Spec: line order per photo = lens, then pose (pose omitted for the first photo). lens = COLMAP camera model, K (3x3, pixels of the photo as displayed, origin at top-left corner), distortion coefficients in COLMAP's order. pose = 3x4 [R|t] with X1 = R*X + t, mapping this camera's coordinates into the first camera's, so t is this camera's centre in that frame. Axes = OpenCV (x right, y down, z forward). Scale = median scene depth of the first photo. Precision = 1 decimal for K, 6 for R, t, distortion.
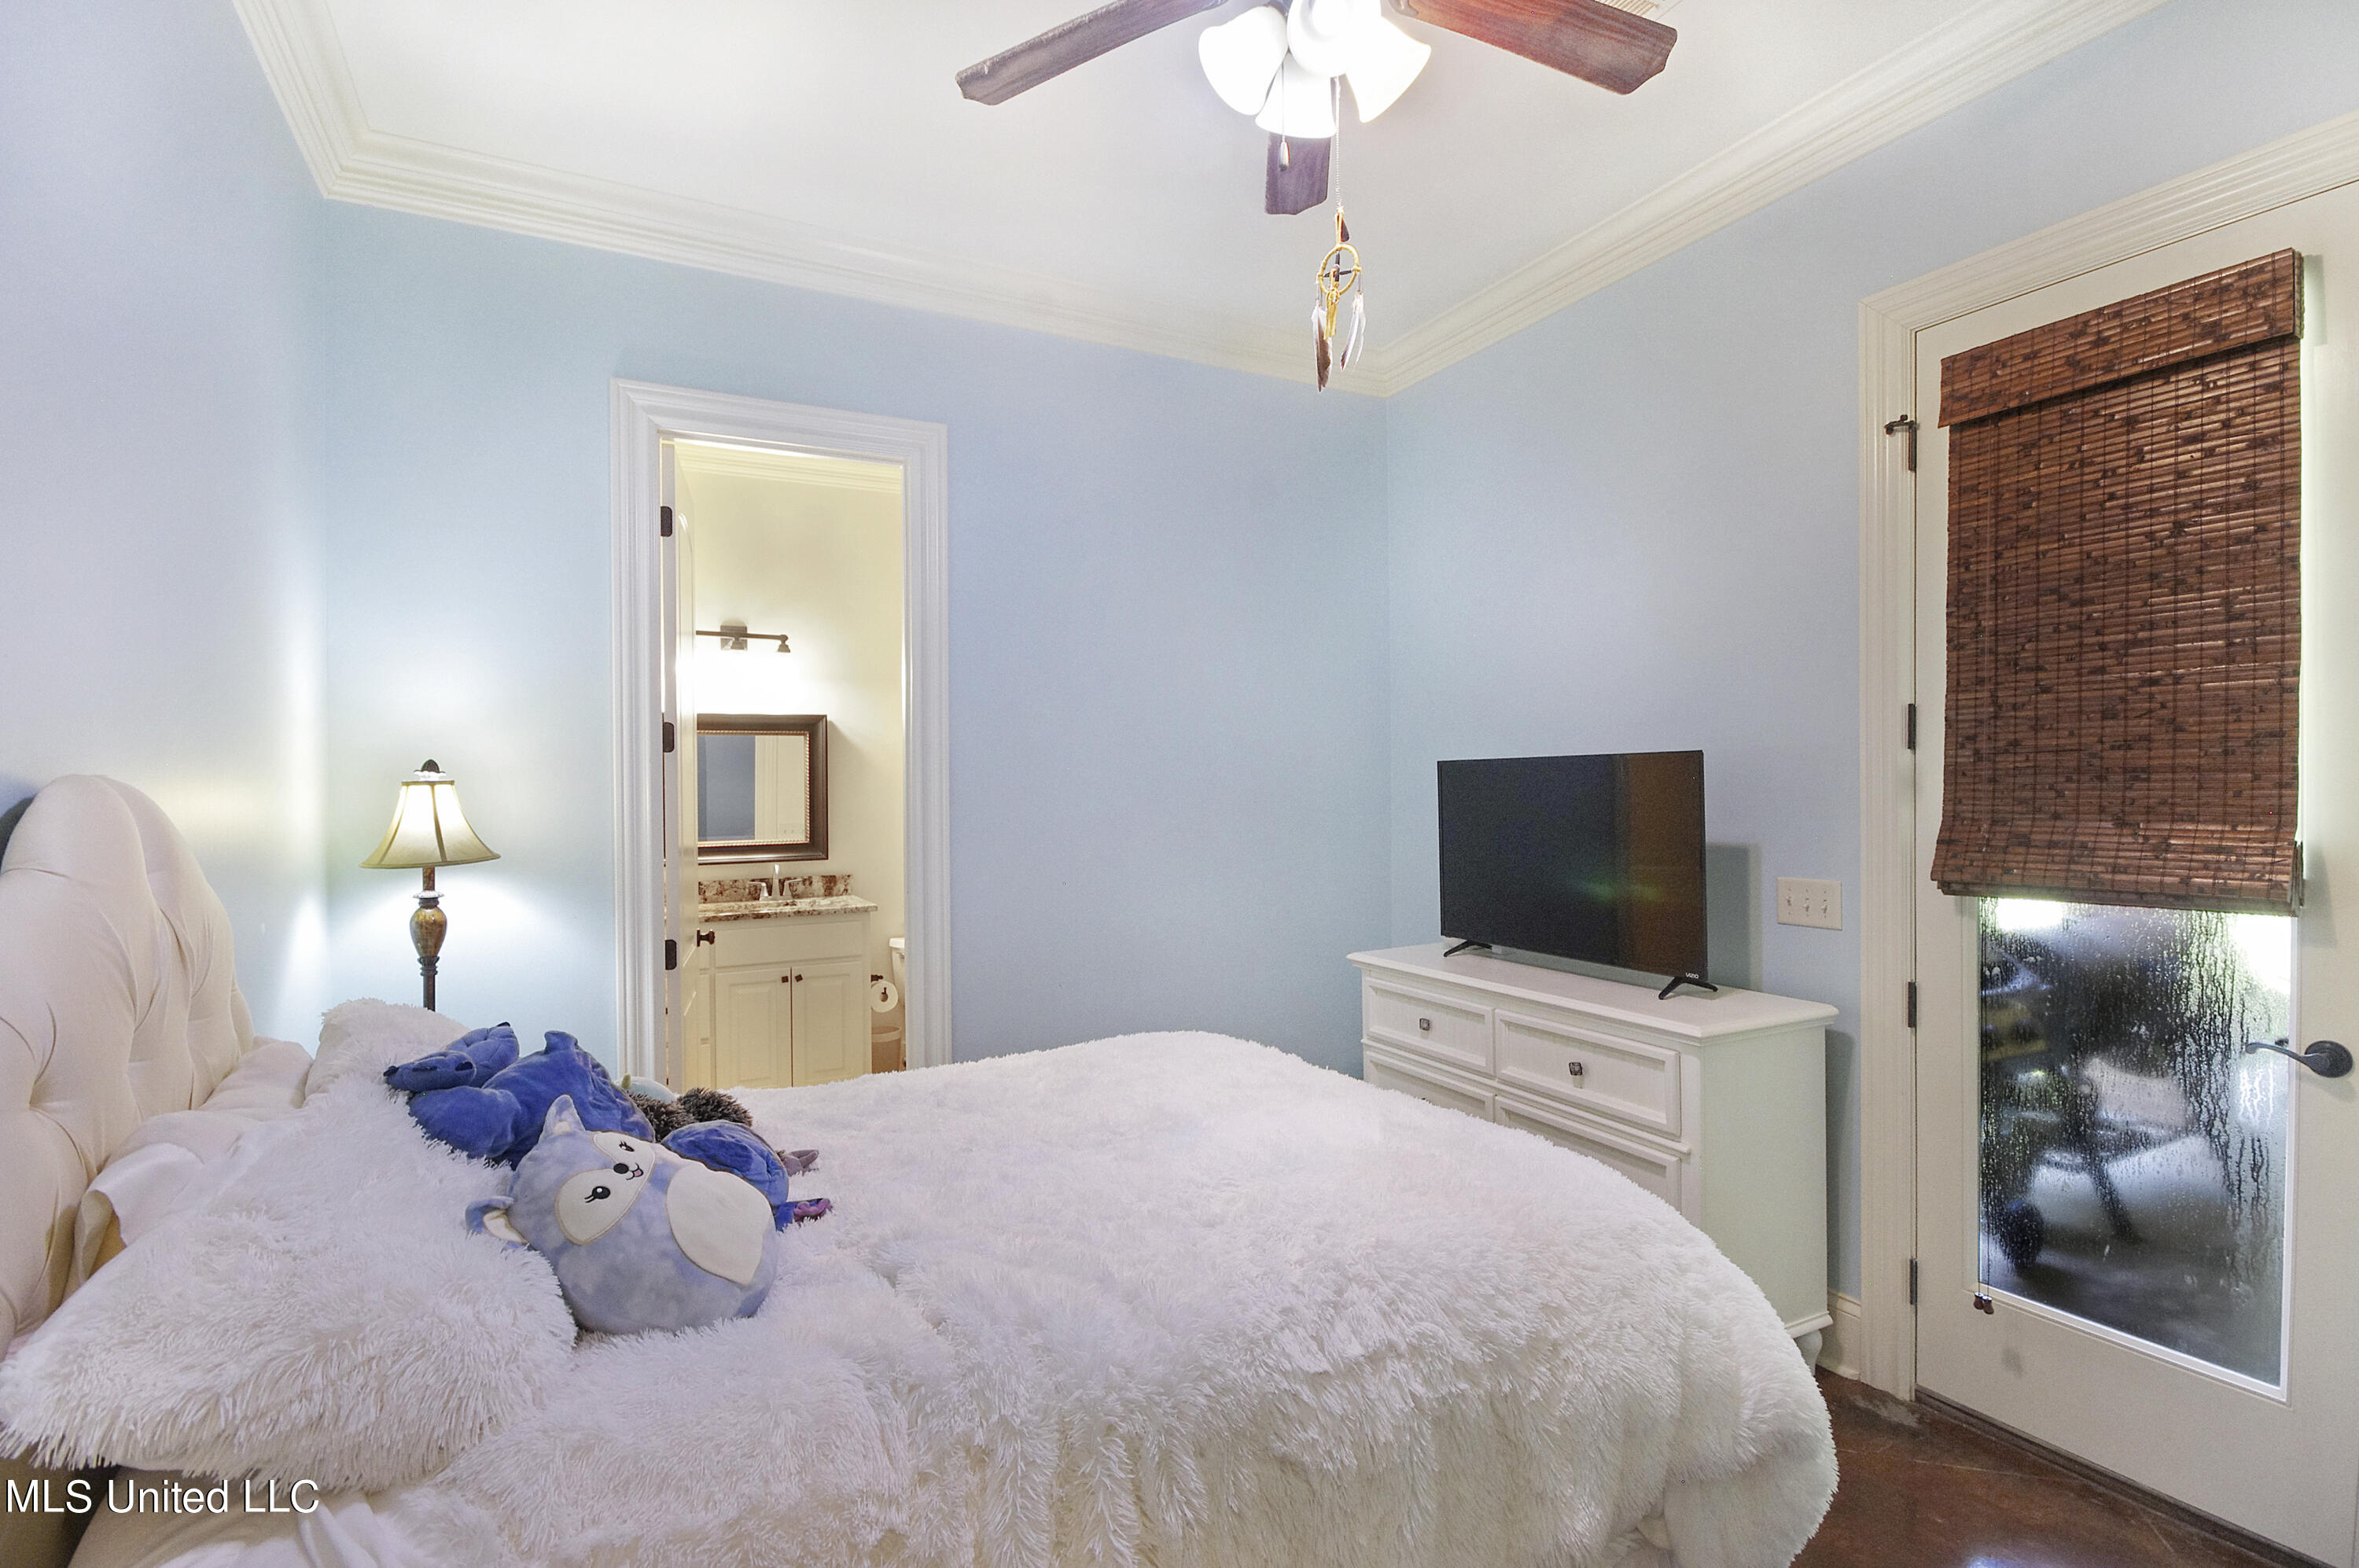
lens RADIAL K [[1106.0, 0, 1164.3], [0, 1106.0, 791.3], [0, 0, 1]] dist [0.000569, 0.000777]
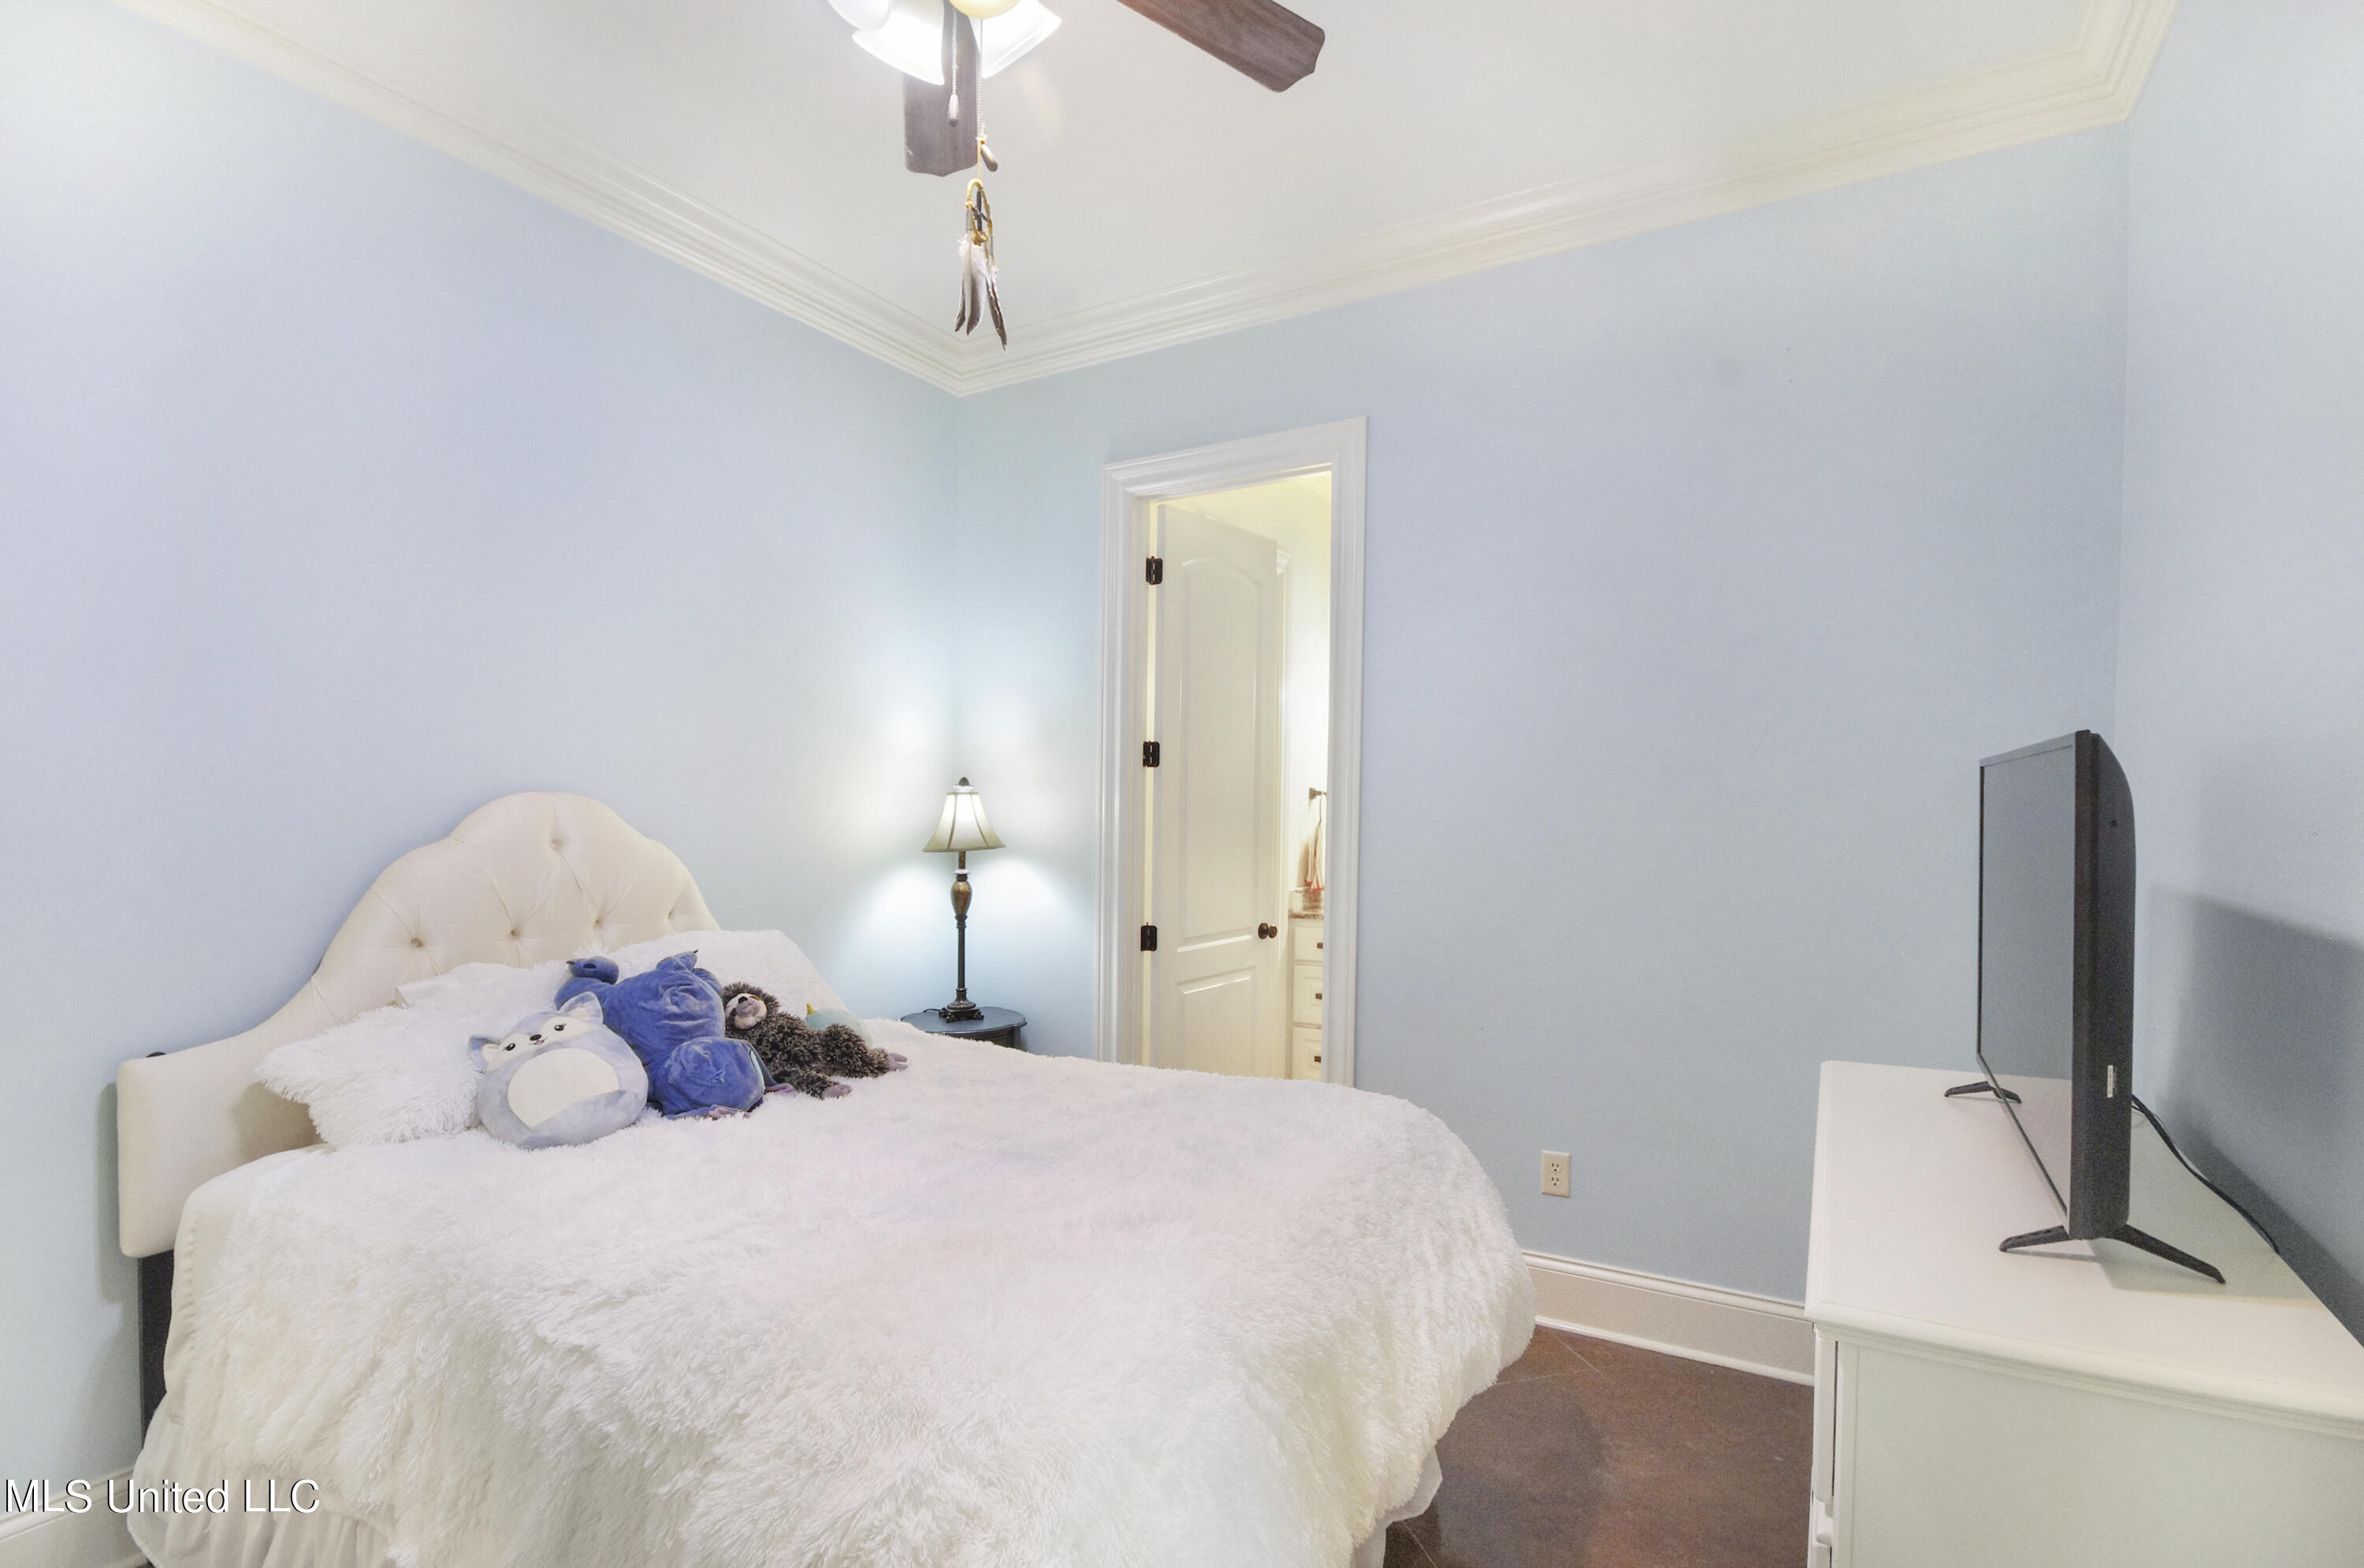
lens RADIAL K [[1108.3, 0, 1174.9], [0, 1108.3, 796.4], [0, 0, 1]] dist [0.000569, 0.000777]
pose [[0.543641, -0.001263, -0.839317, 0.675082], [0.001767, 0.999998, -0.000360, -0.002844], [0.839316, -0.001287, 0.543643, 0.450174]]
